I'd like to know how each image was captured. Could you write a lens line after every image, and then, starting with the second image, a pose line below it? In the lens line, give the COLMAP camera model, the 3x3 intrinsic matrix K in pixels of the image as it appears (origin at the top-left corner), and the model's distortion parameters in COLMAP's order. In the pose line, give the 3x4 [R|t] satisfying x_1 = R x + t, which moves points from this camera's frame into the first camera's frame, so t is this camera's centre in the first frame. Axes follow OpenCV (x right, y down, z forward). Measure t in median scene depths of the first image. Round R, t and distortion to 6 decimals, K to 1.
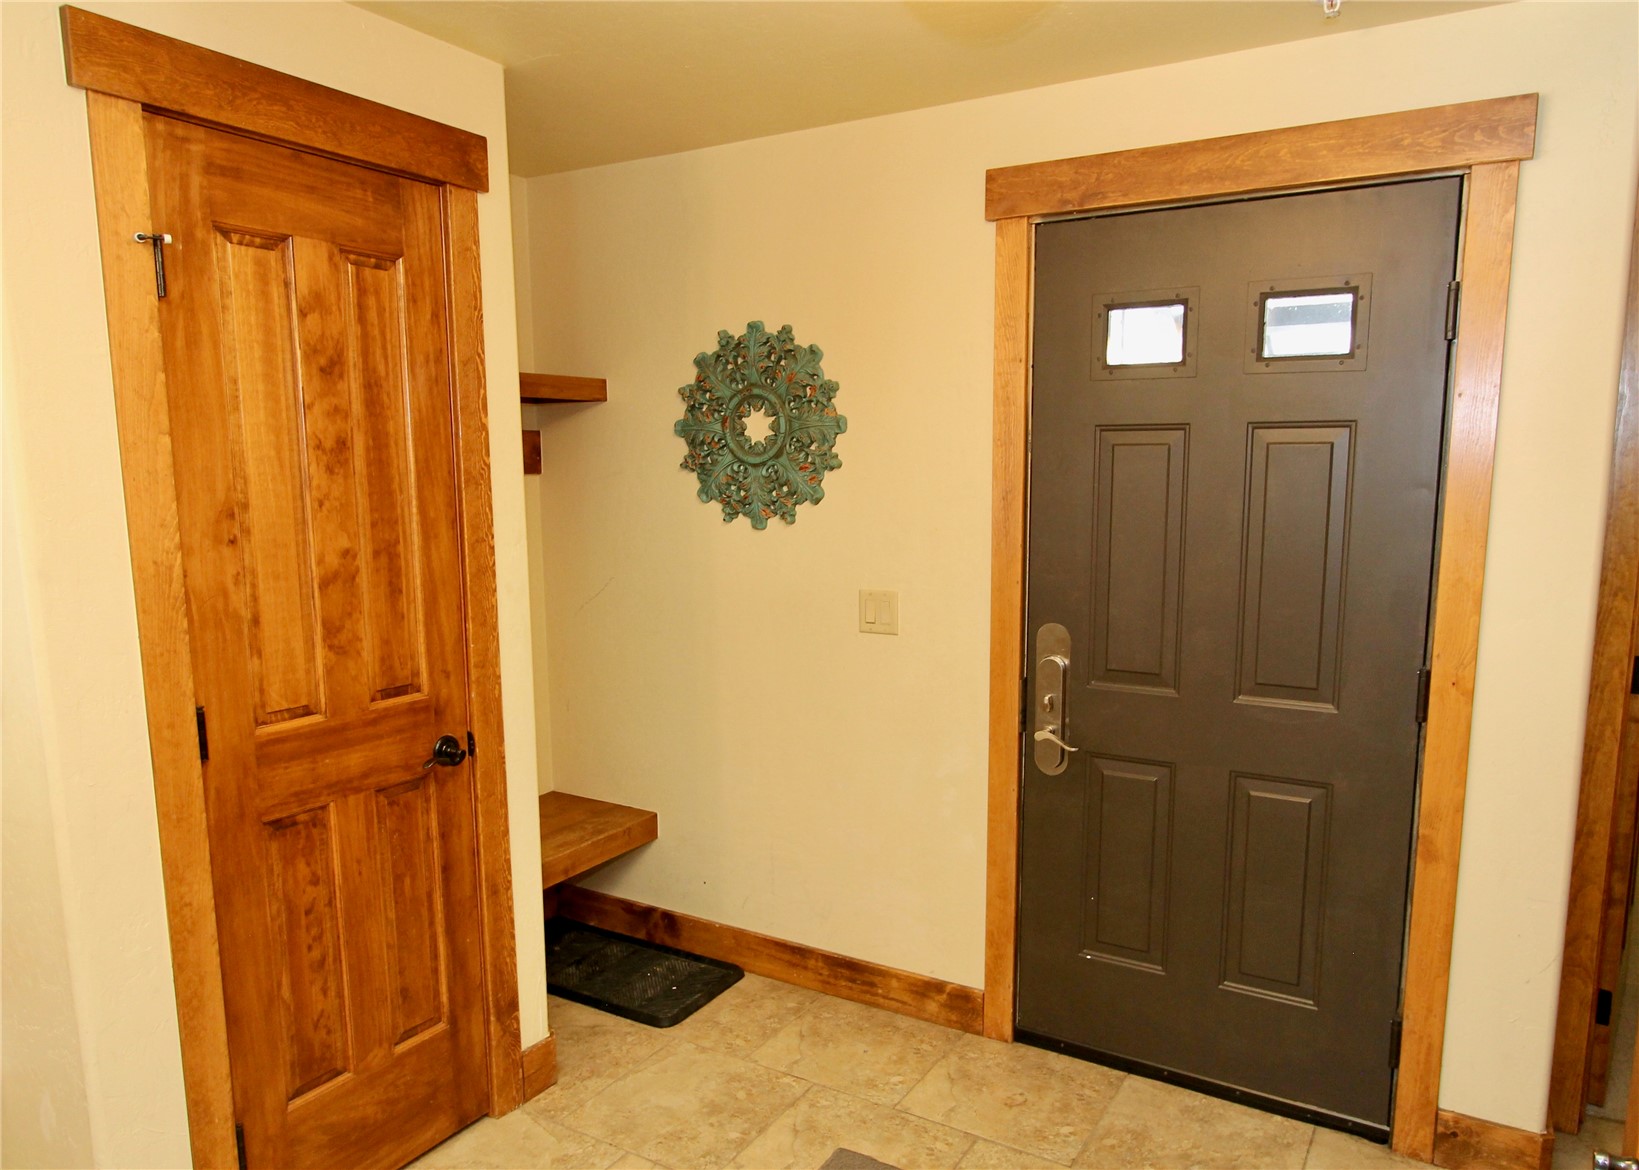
lens RADIAL K [[1111.4, 0, 846.0], [0, 1111.4, 632.6], [0, 0, 1]] dist [-0.005780, 0.002225]
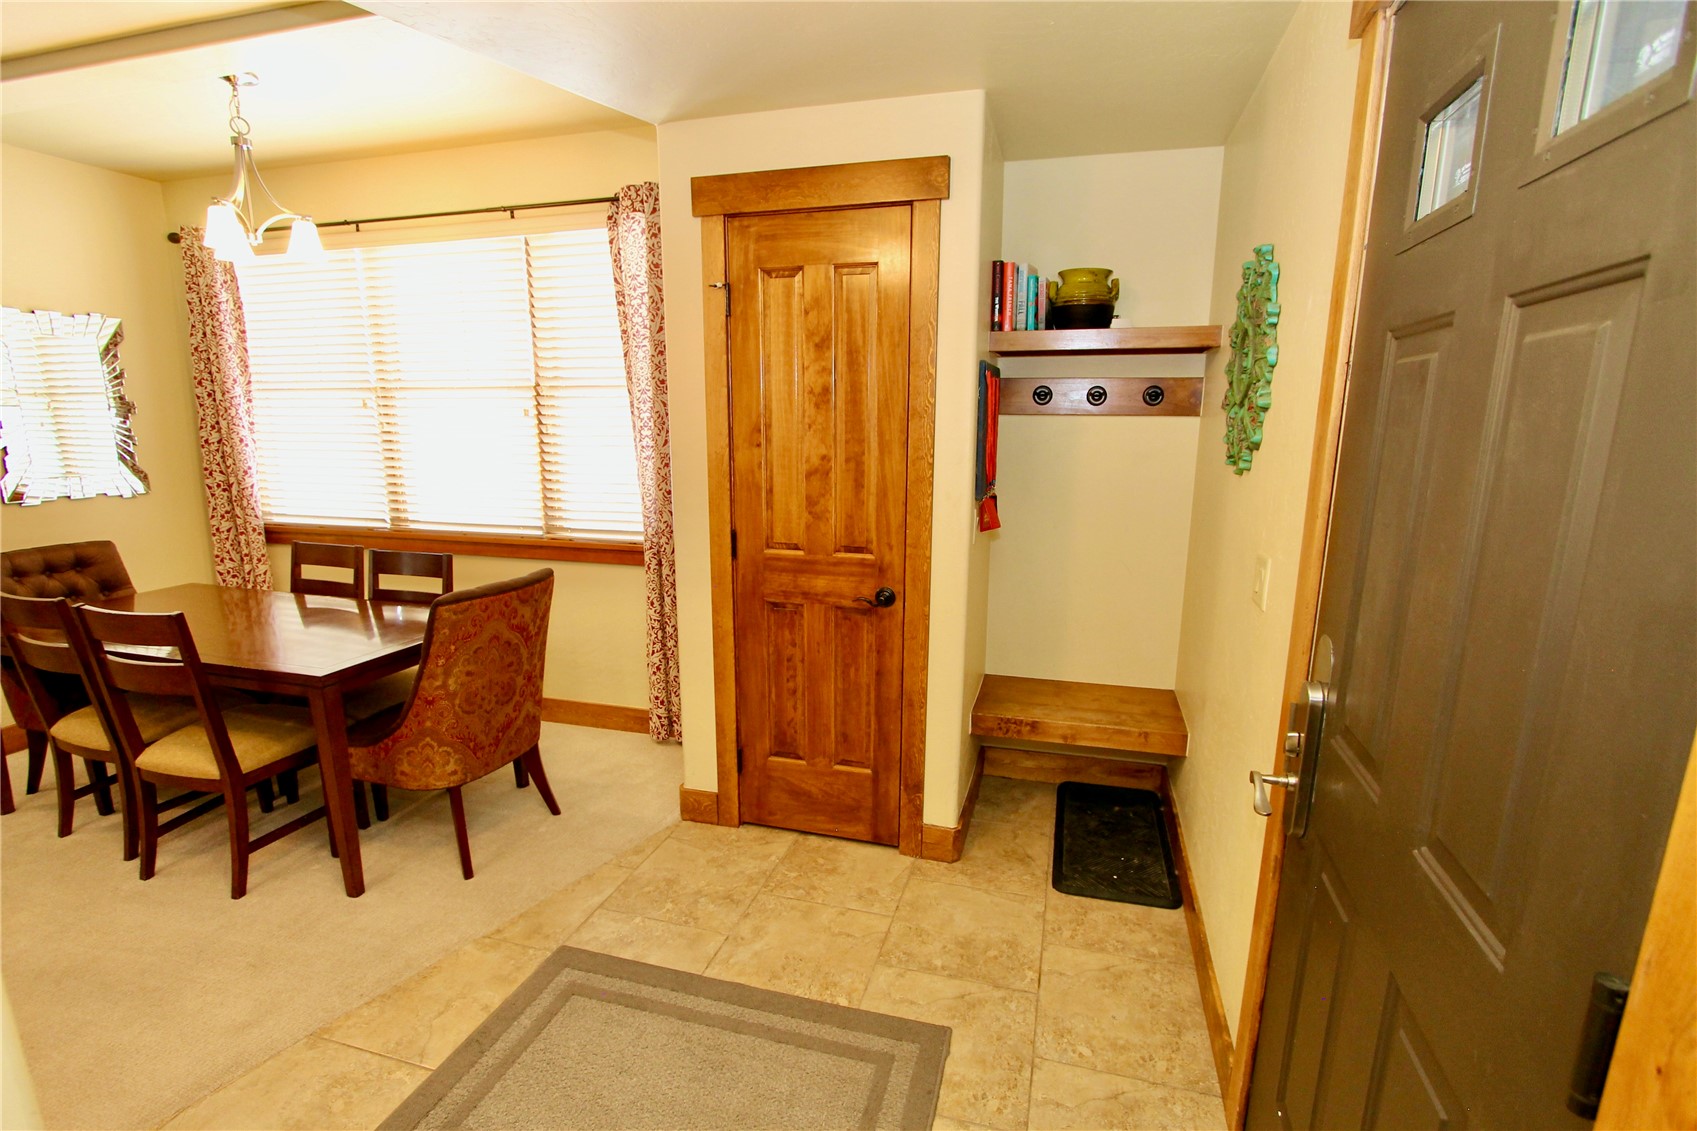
lens RADIAL K [[795.7, 0, 844.0], [0, 795.7, 584.2], [0, 0, 1]] dist [-0.012954, 0.001865]
pose [[0.243265, 0.206872, -0.947642, 0.668834], [-0.151366, 0.973118, 0.173577, -0.092502], [0.958076, 0.101216, 0.268039, 0.688920]]
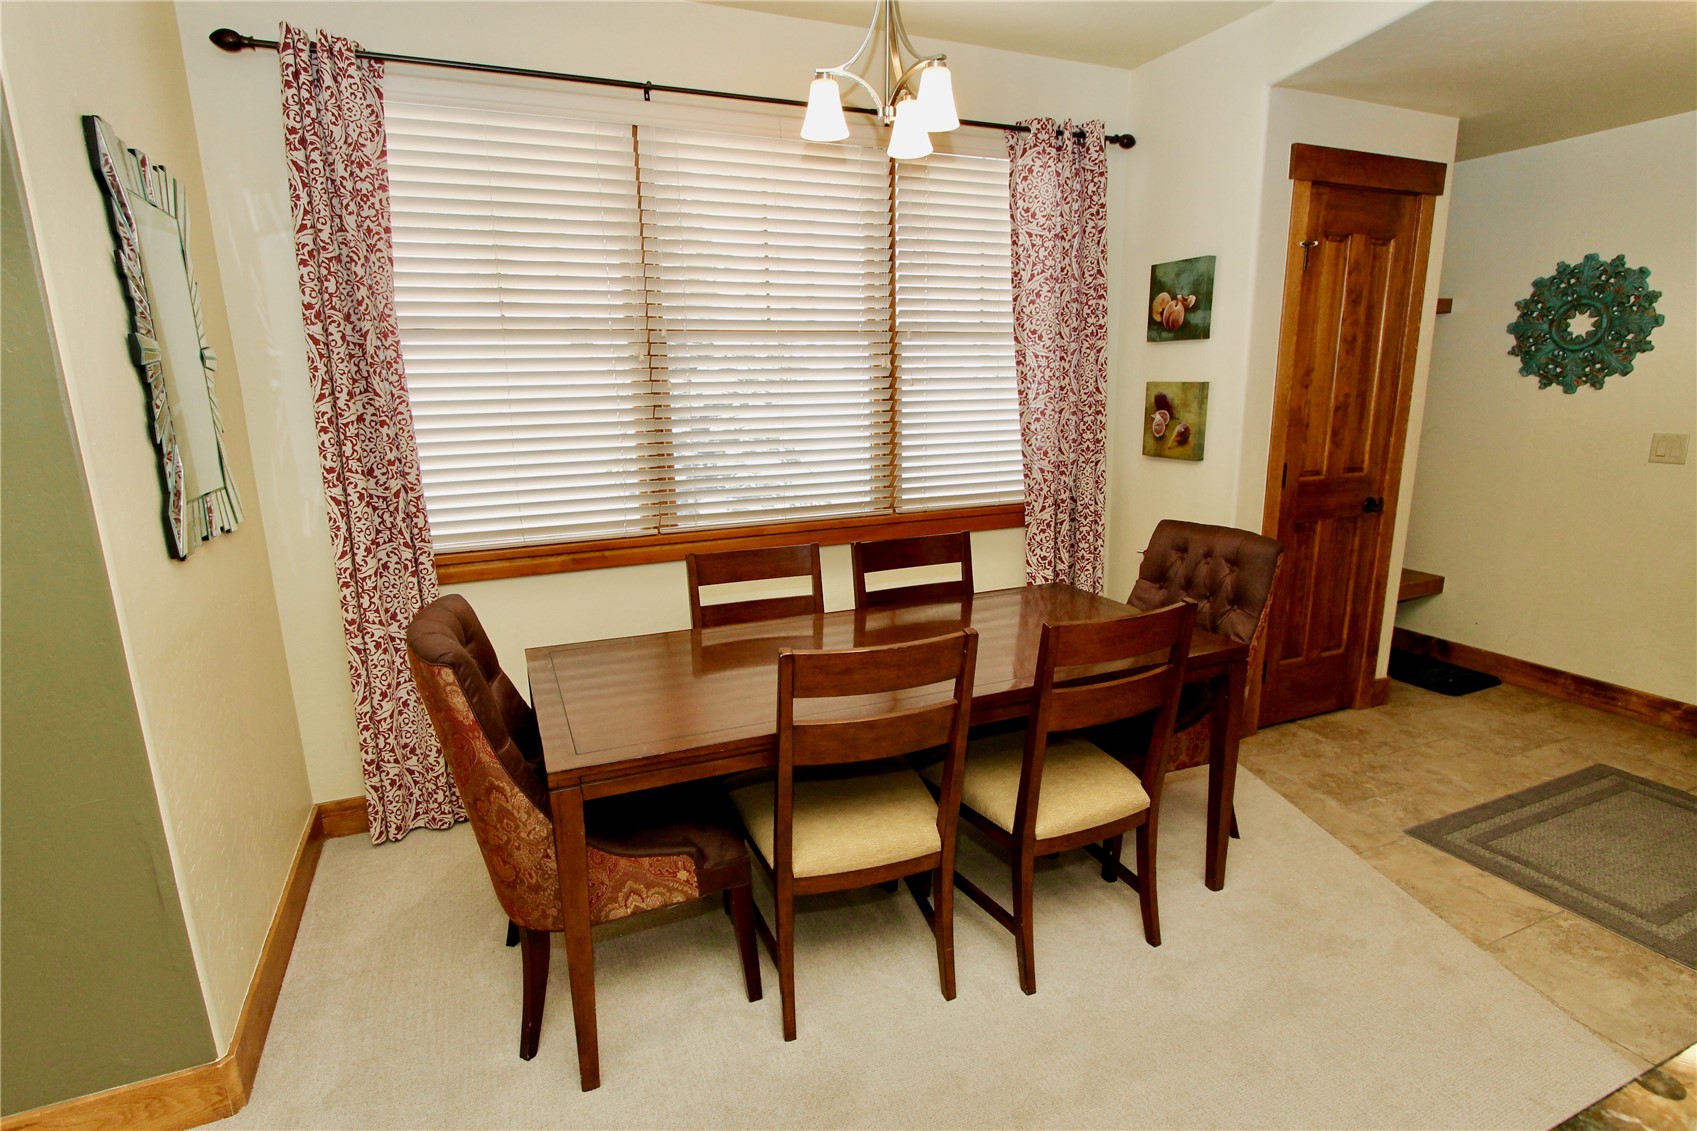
lens RADIAL K [[857.6, 0, 854.9], [0, 857.6, 582.4], [0, 0, 1]] dist [-0.011656, 0.001158]
pose [[0.810127, 0.127359, -0.572253, -0.231536], [-0.076978, 0.990775, 0.111529, 0.148674], [0.581178, -0.046302, 0.812458, -0.723426]]
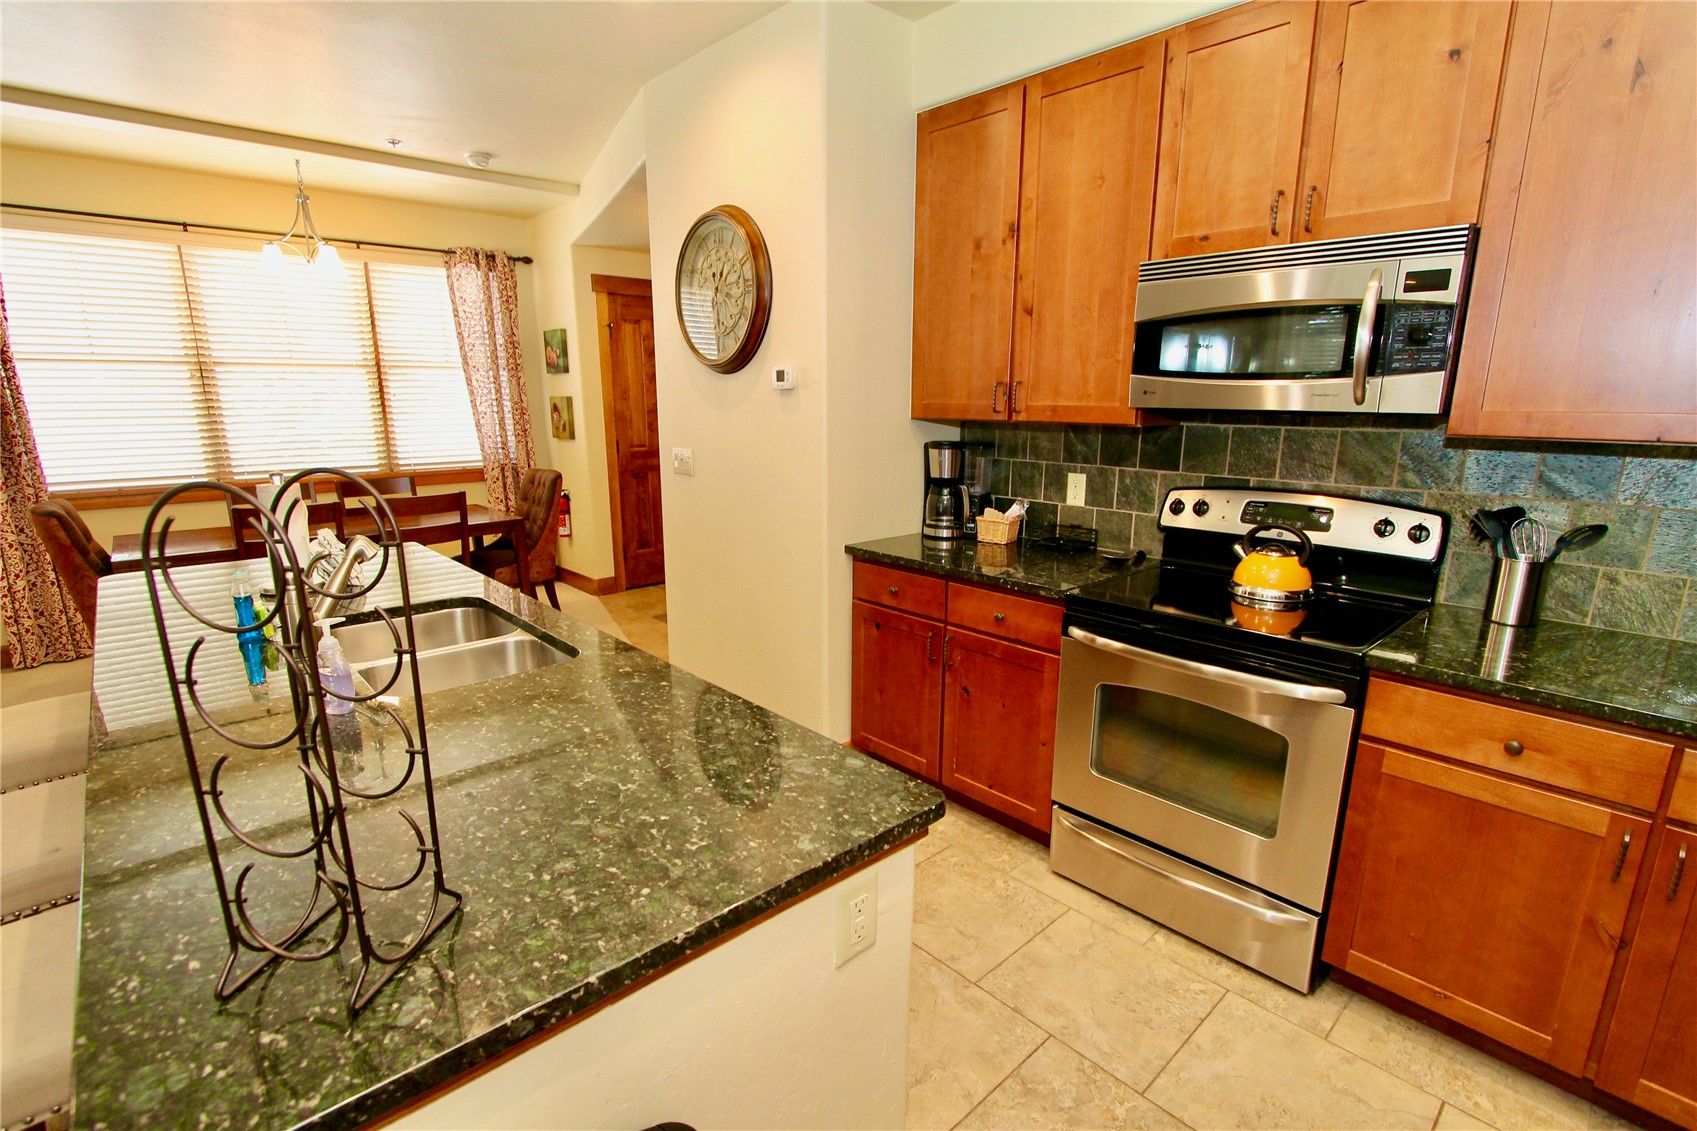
lens RADIAL K [[795.7, 0, 851.7], [0, 795.7, 583.7], [0, 0, 1]] dist [-0.012954, 0.001865]
pose [[0.955064, 0.073677, -0.287095, 0.934502], [-0.049845, 0.994742, 0.089461, 0.240598], [0.292177, -0.071130, 0.953715, -1.312281]]
